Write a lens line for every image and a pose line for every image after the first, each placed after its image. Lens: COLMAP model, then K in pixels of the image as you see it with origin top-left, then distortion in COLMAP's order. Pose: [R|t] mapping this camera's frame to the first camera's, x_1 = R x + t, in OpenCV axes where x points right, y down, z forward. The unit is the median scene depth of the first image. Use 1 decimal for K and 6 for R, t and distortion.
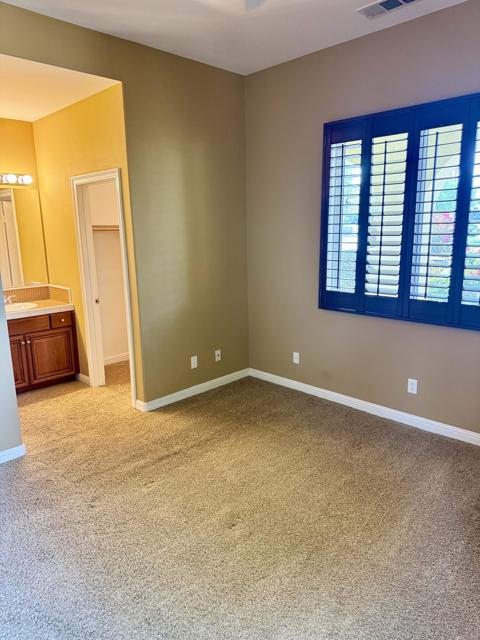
lens RADIAL K [[453.2, 0, 239.8], [0, 453.2, 320.9], [0, 0, 1]] dist [0.045677, -0.052291]
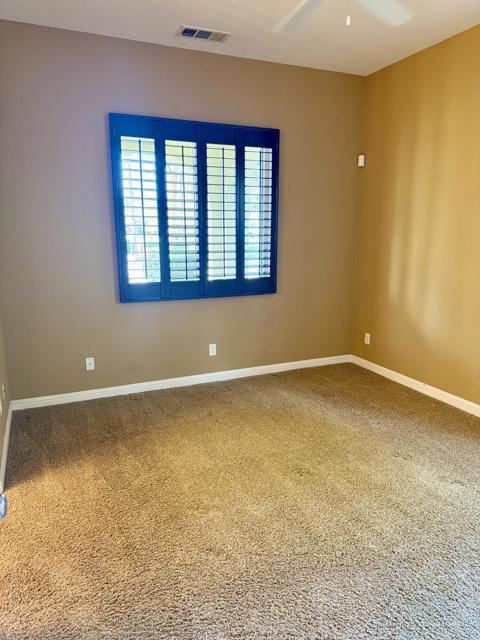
lens RADIAL K [[453.2, 0, 239.8], [0, 453.2, 320.9], [0, 0, 1]] dist [0.045677, -0.052291]
pose [[0.355184, -0.172977, 0.918653, -0.666005], [0.185475, 0.976233, 0.112108, -0.054612], [-0.916211, 0.130569, 0.378826, 0.420853]]
